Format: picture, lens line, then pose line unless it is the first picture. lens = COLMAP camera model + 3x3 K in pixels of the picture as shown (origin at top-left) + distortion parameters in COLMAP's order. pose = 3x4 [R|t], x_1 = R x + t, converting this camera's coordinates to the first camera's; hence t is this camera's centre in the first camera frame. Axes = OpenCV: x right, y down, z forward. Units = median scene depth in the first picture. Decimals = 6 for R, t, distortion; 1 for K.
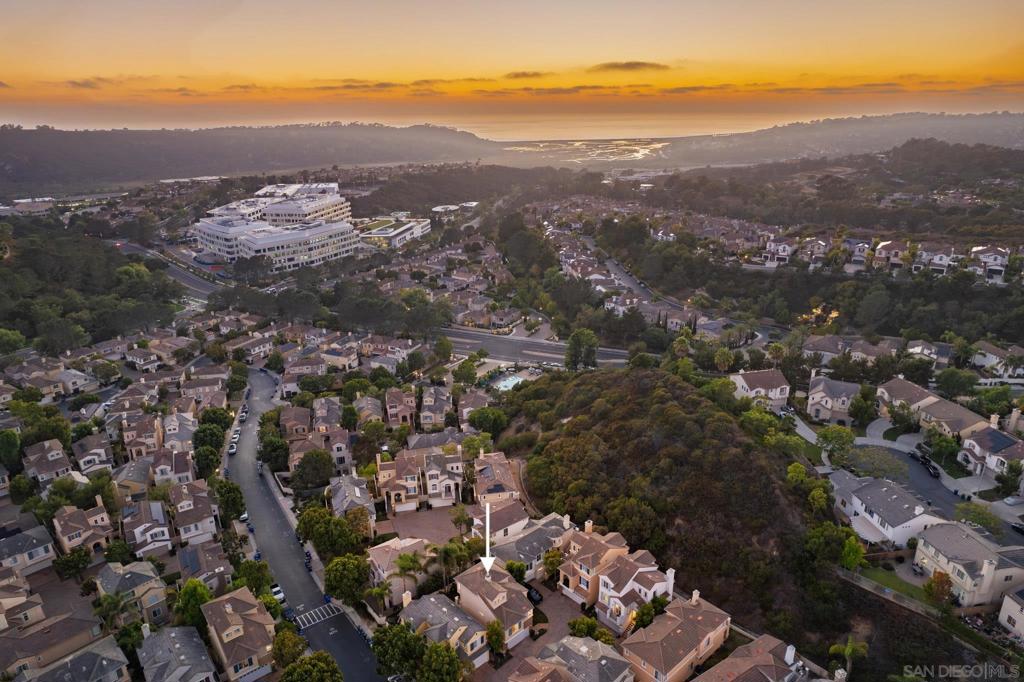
lens RADIAL K [[657.9, 0, 518.8], [0, 657.9, 340.8], [0, 0, 1]] dist [-0.075874, 0.069239]
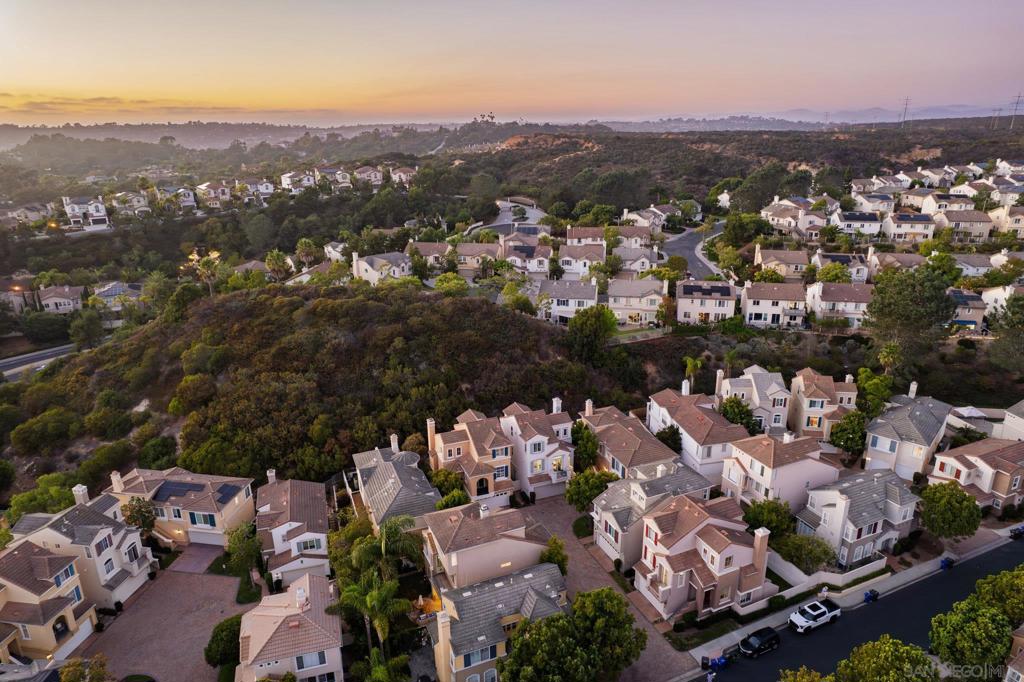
lens RADIAL K [[657.9, 0, 518.8], [0, 657.9, 340.8], [0, 0, 1]] dist [-0.075874, 0.069239]
pose [[0.340531, -0.291072, 0.894044, -0.367959], [0.318279, 0.930424, 0.181687, 0.071053], [-0.884724, 0.222685, 0.409481, 0.452872]]
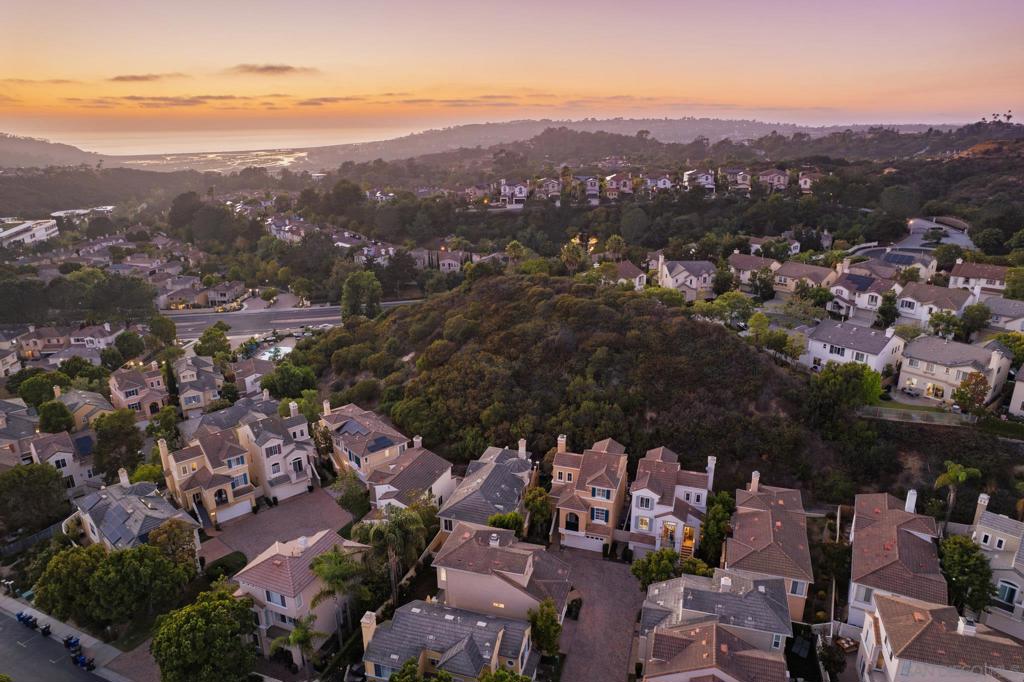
lens RADIAL K [[657.9, 0, 518.8], [0, 657.9, 340.8], [0, 0, 1]] dist [-0.075874, 0.069239]
pose [[0.864406, -0.153006, 0.478948, -0.188250], [0.163852, 0.986295, 0.019363, 0.118527], [-0.475346, 0.061739, 0.877630, 0.310296]]
